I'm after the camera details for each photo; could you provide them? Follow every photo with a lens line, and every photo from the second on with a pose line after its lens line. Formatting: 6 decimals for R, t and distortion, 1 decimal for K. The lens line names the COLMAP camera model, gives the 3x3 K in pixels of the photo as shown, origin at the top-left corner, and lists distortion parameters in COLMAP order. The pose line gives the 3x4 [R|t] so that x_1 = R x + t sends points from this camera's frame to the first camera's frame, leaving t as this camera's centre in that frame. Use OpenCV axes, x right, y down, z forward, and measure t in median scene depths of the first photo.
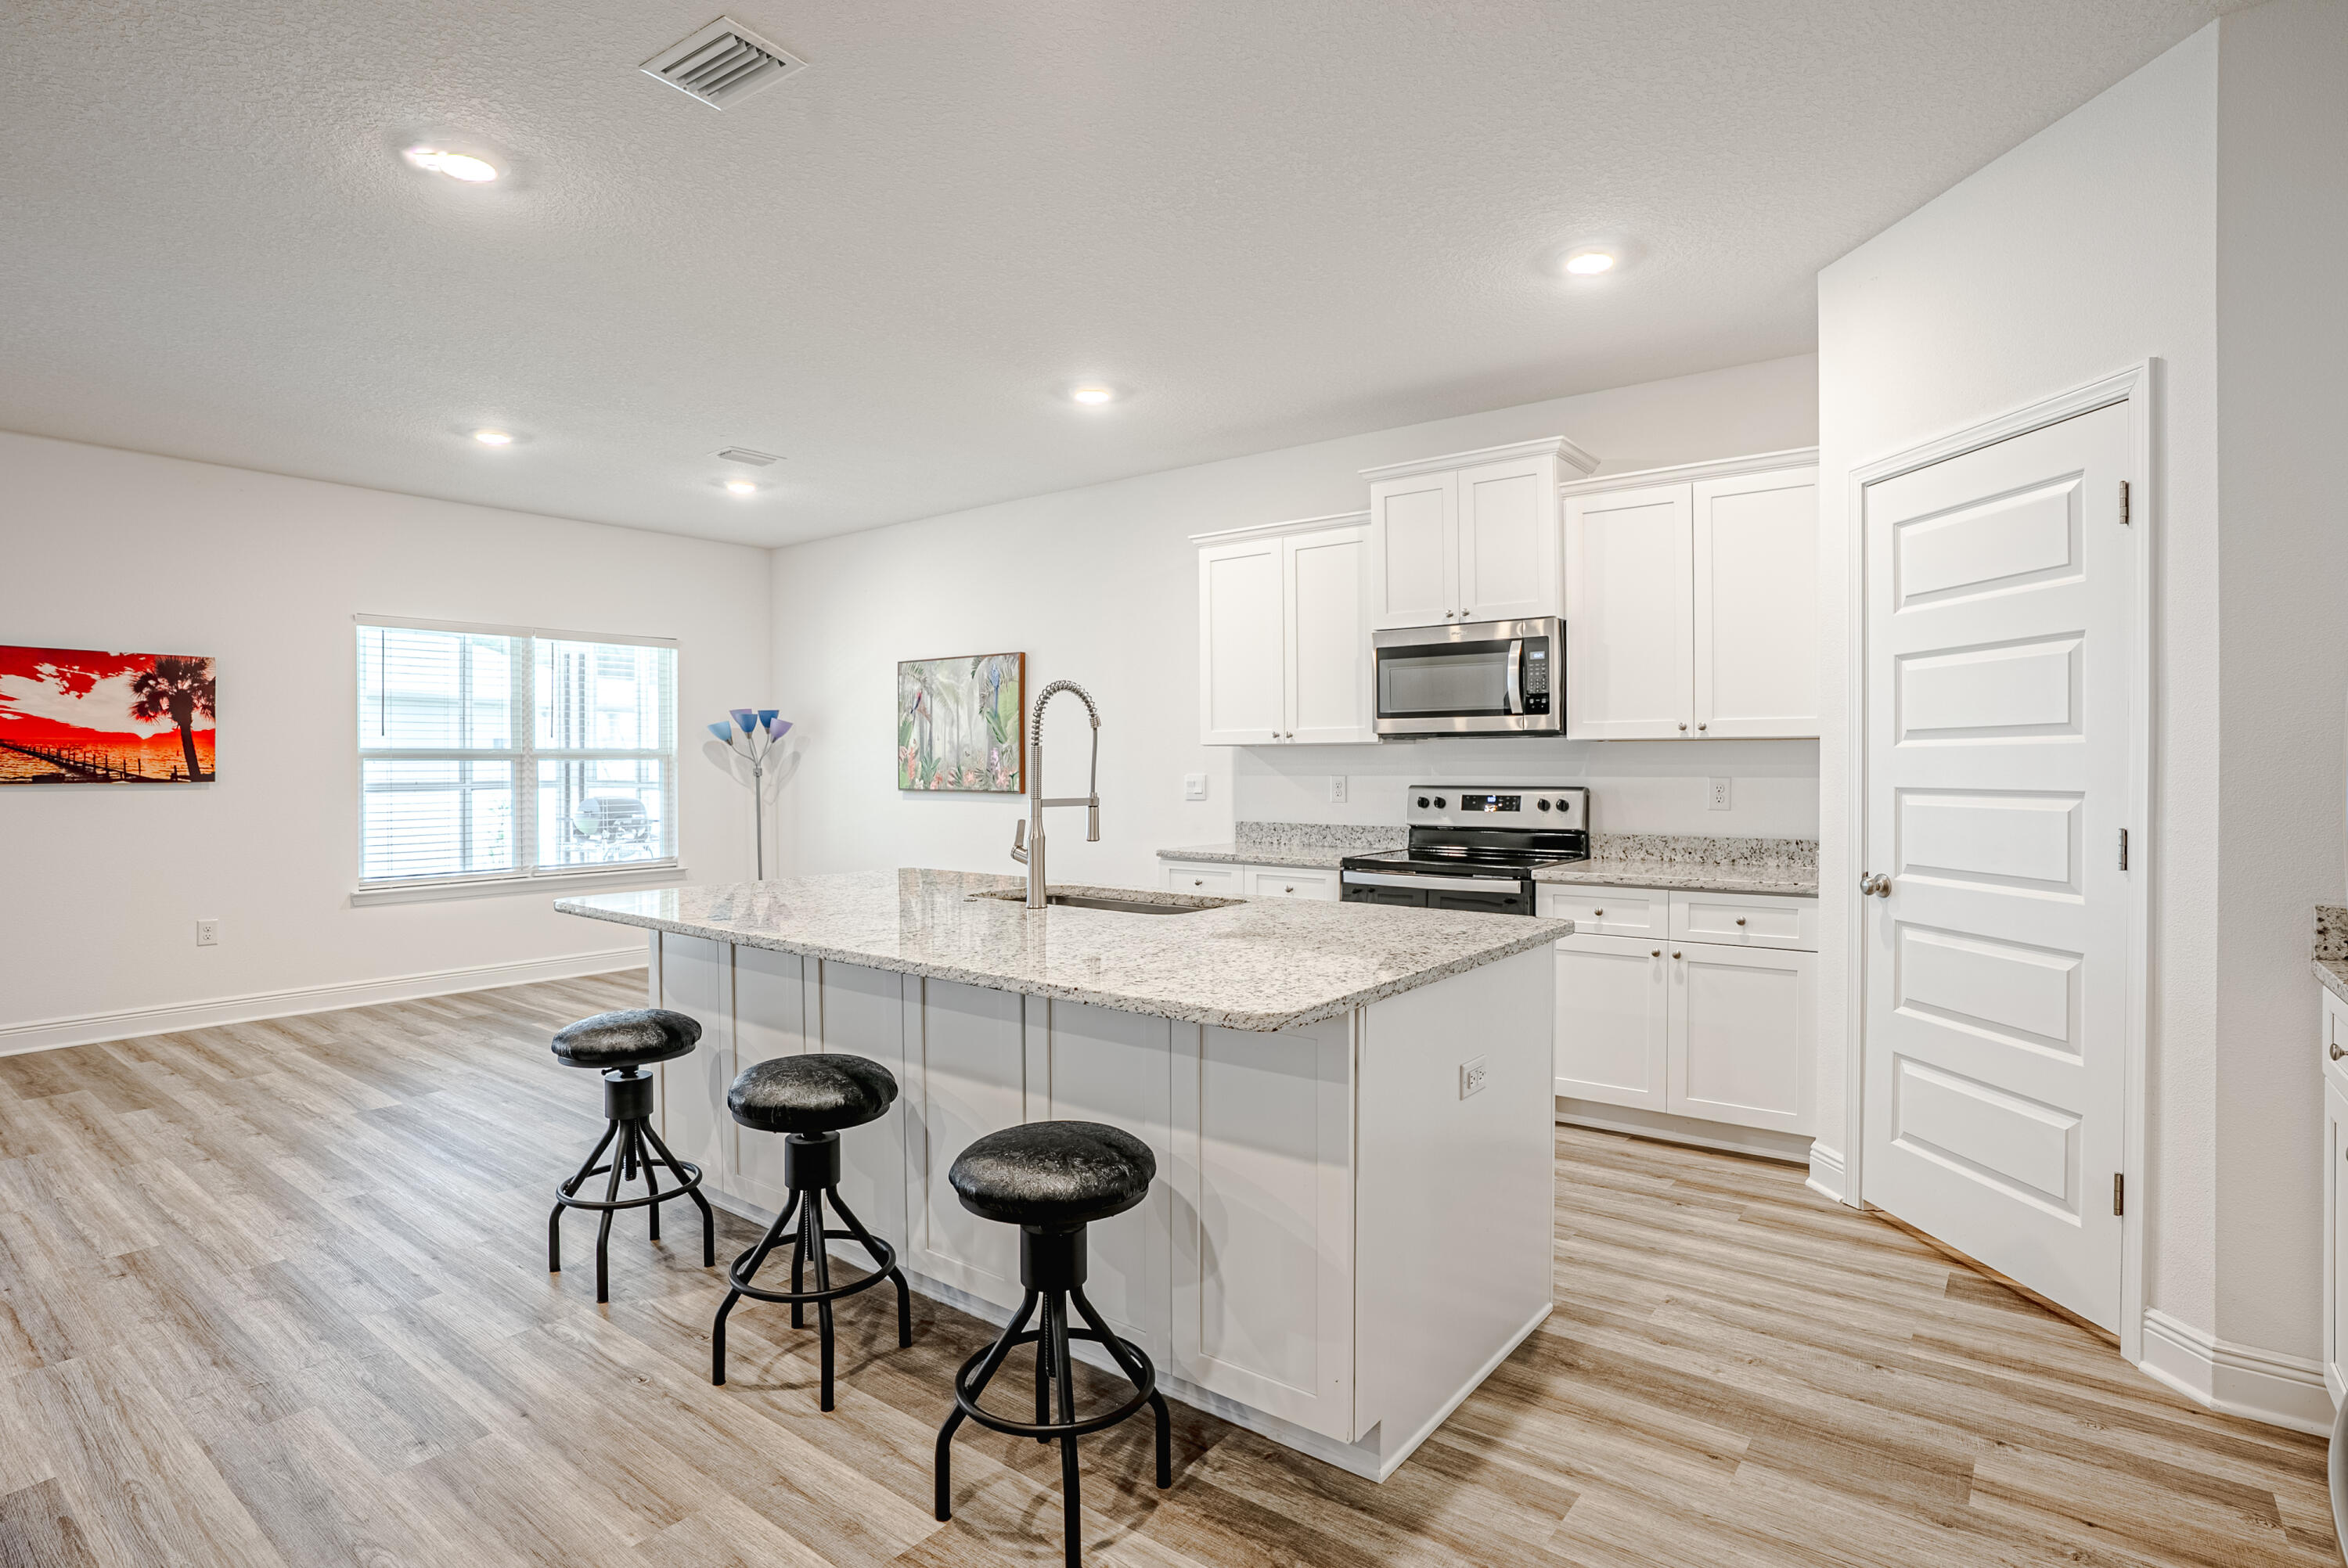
lens RADIAL K [[1169.7, 0, 1181.7], [0, 1169.7, 760.5], [0, 0, 1]] dist [-0.041903, 0.021423]
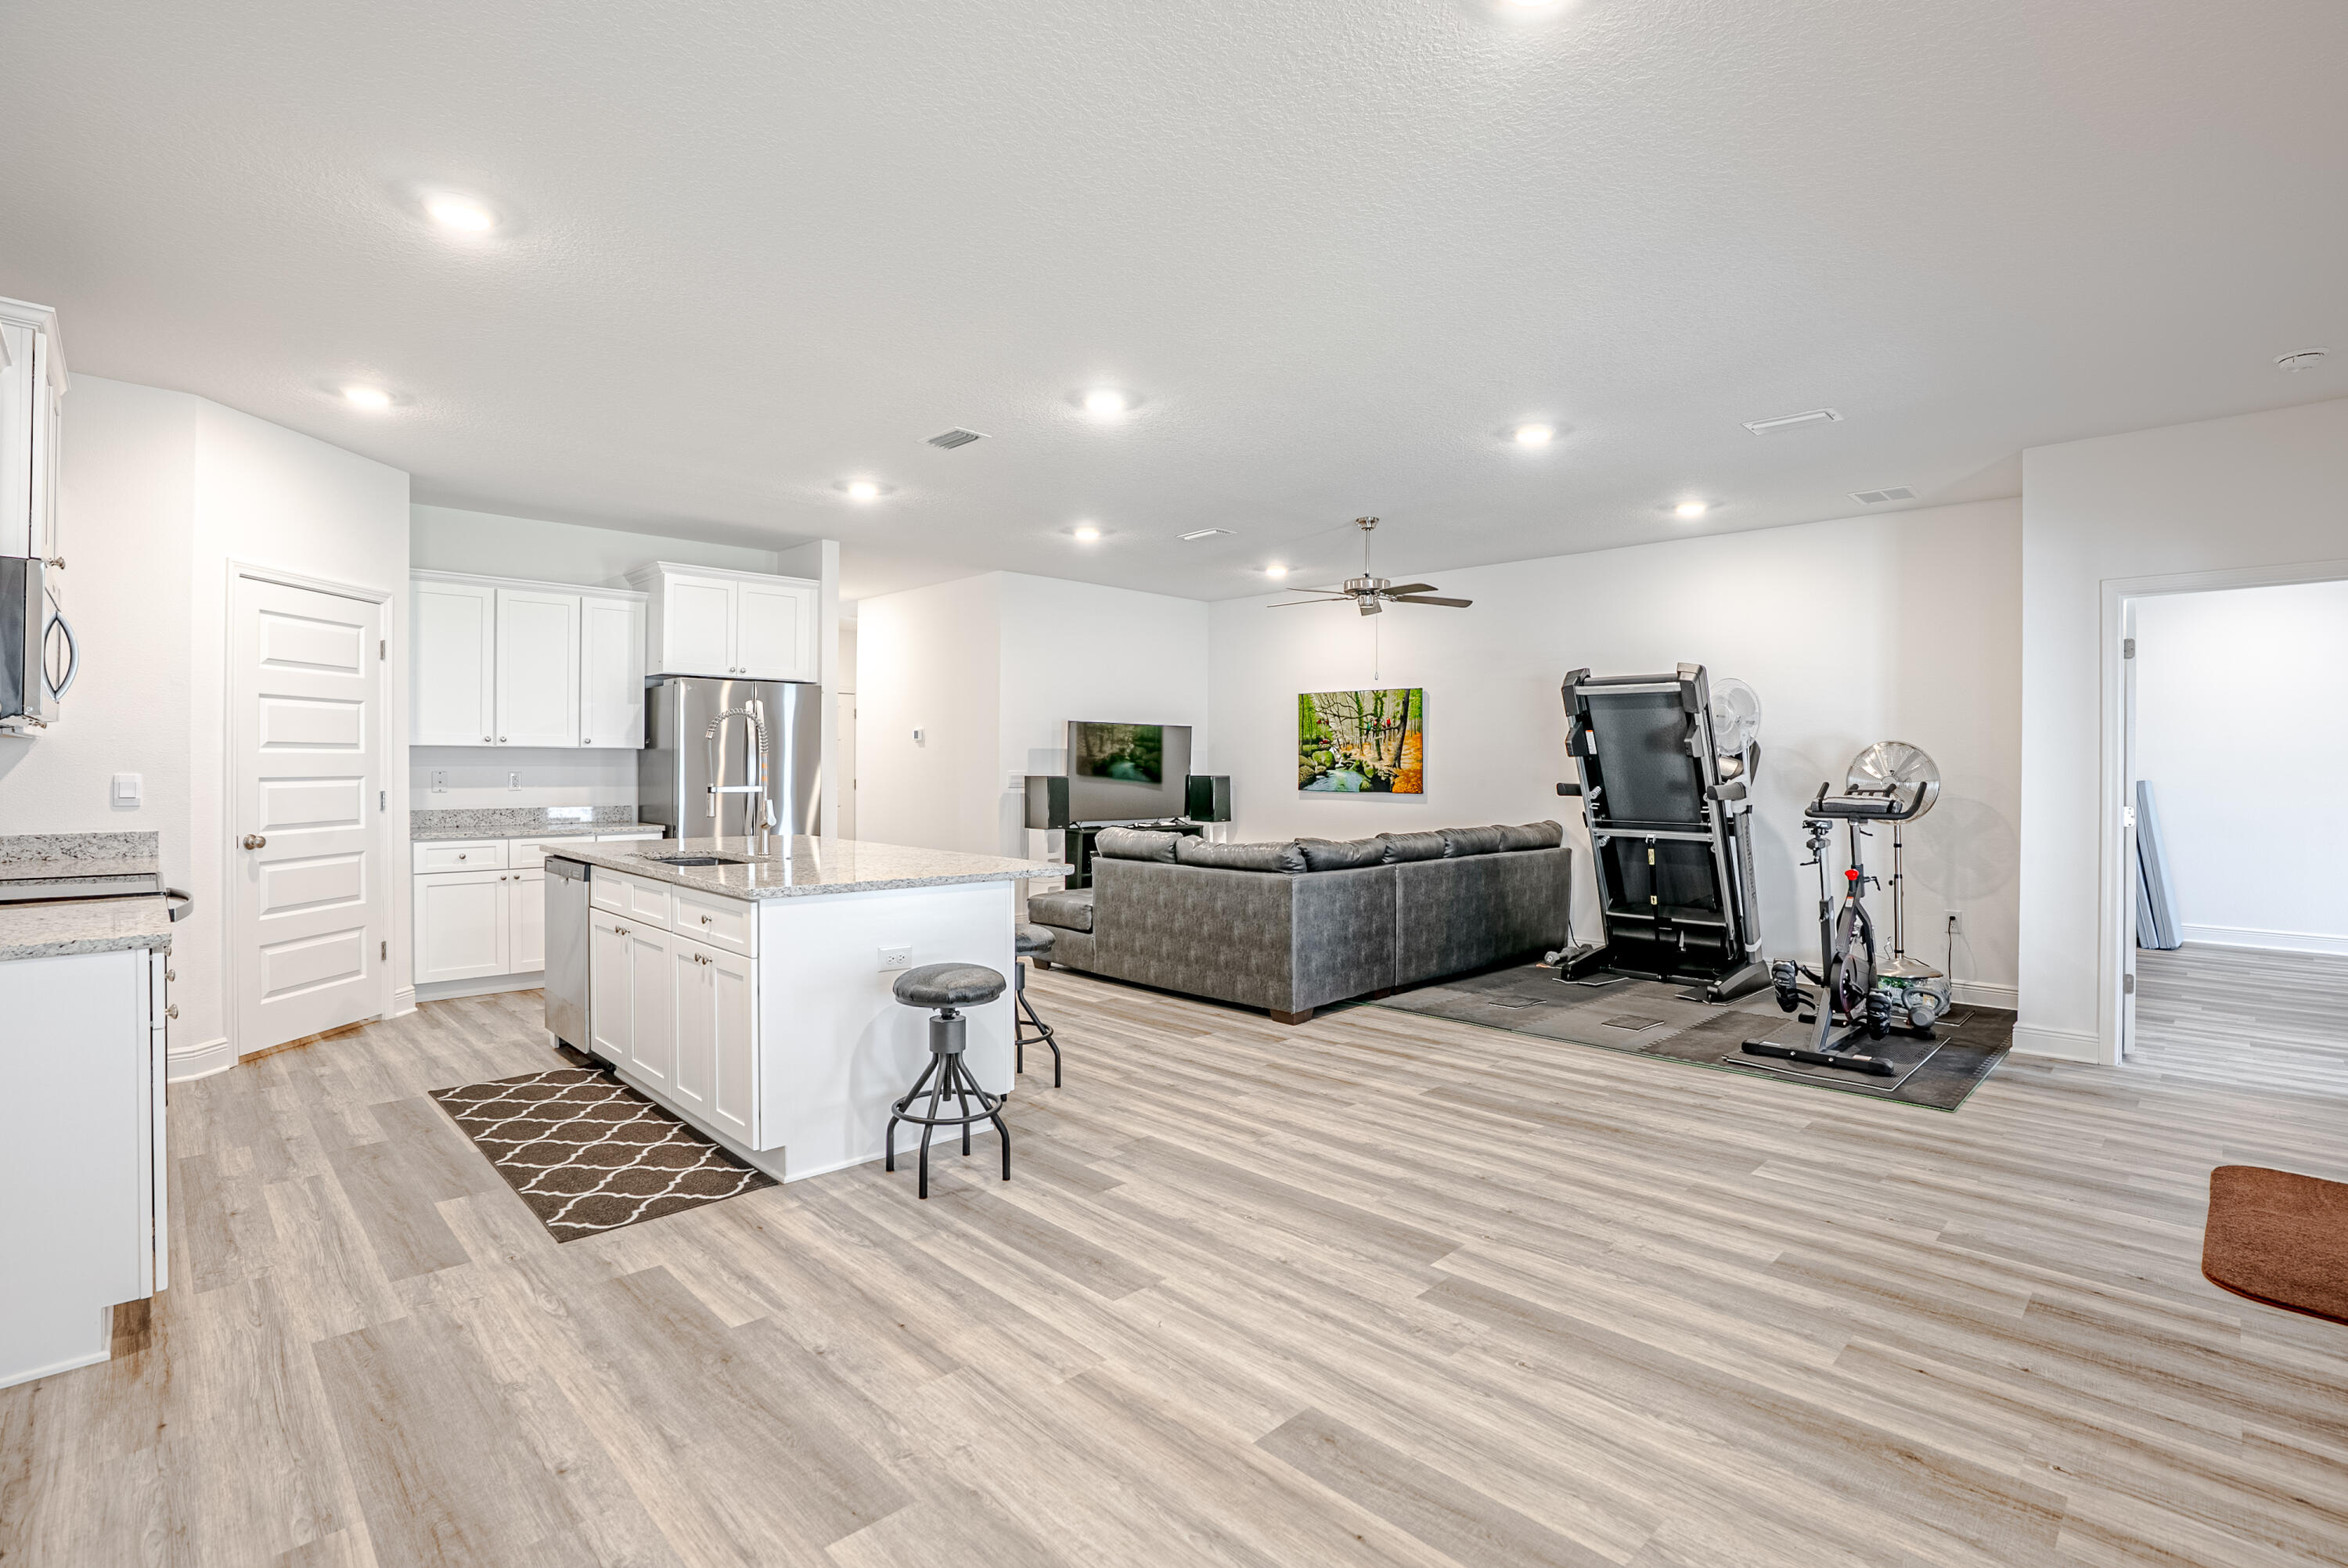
lens RADIAL K [[1090.9, 0, 1192.4], [0, 1090.9, 763.7], [0, 0, 1]] dist [-0.080315, 0.033521]
pose [[-0.991681, -0.003404, 0.128678, -0.491159], [-0.004025, 0.999981, -0.004569, 0.002372], [-0.128660, -0.005049, -0.991676, 1.315916]]
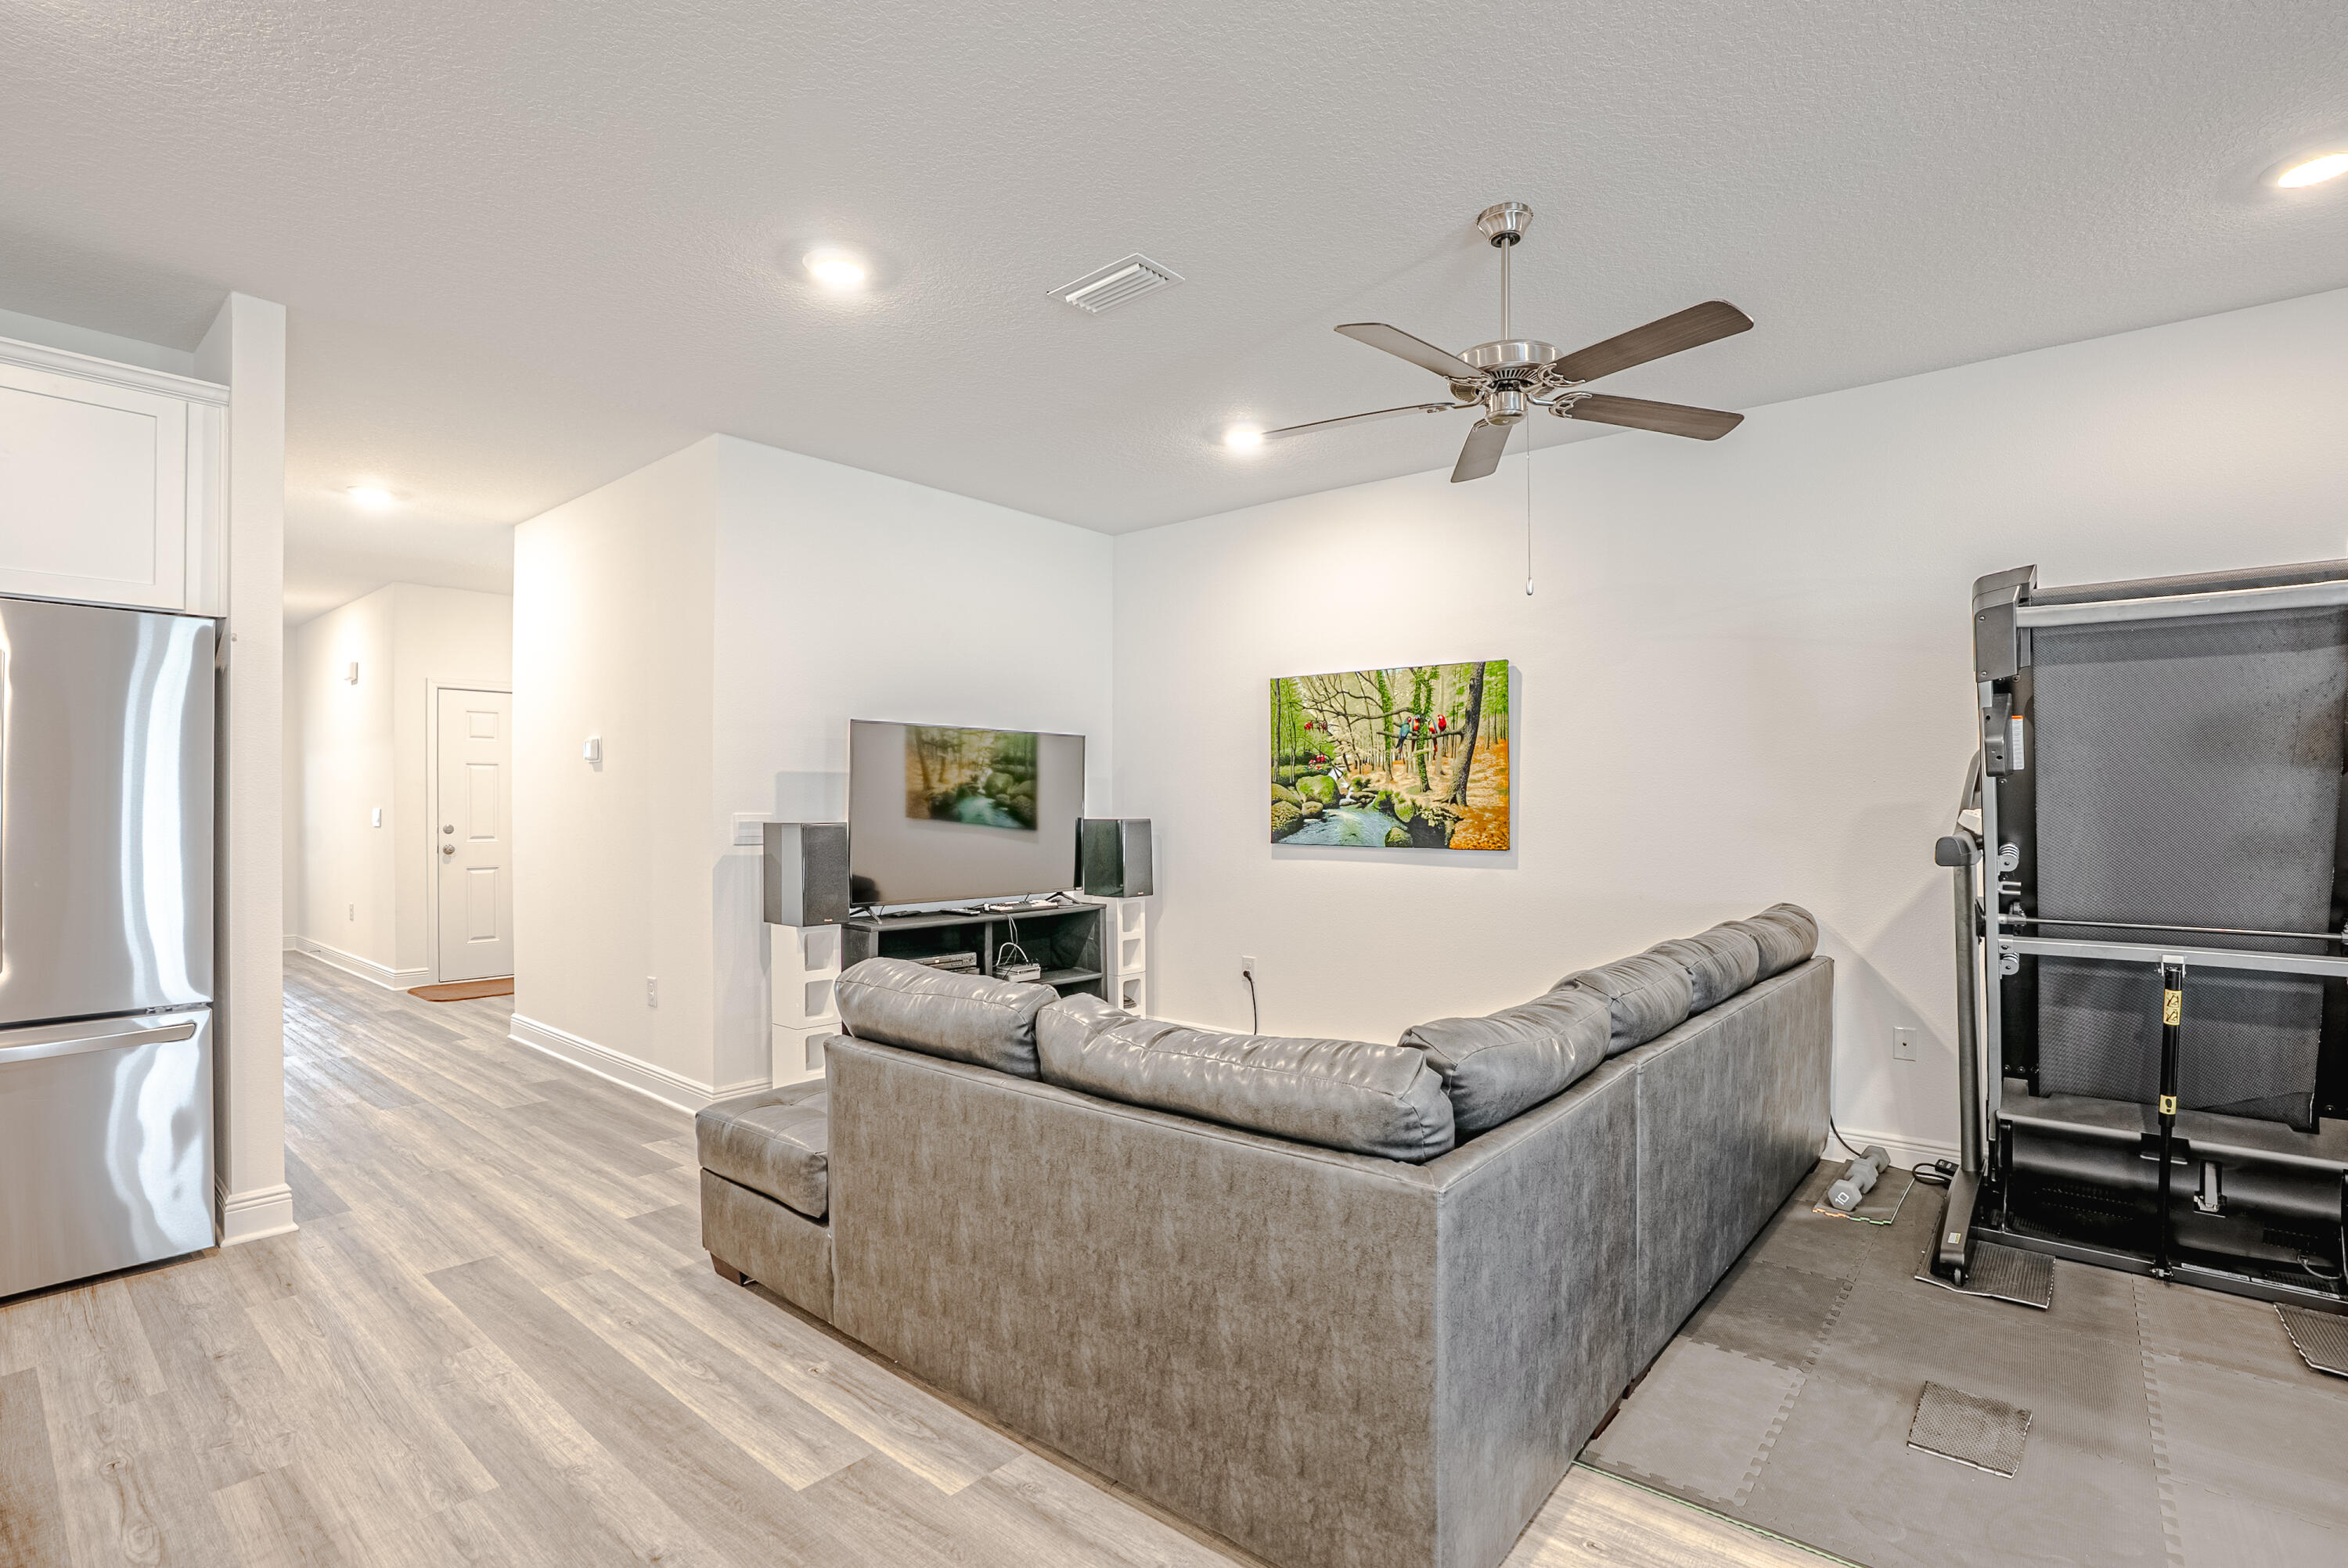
lens RADIAL K [[1096.1, 0, 1177.4], [0, 1096.1, 799.9], [0, 0, 1]] dist [-0.057399, 0.008194]
pose [[-0.998688, 0.000528, 0.051201, -0.402325], [0.000047, 0.999956, -0.009400, 0.004261], [-0.051203, -0.009385, -0.998644, 0.606761]]
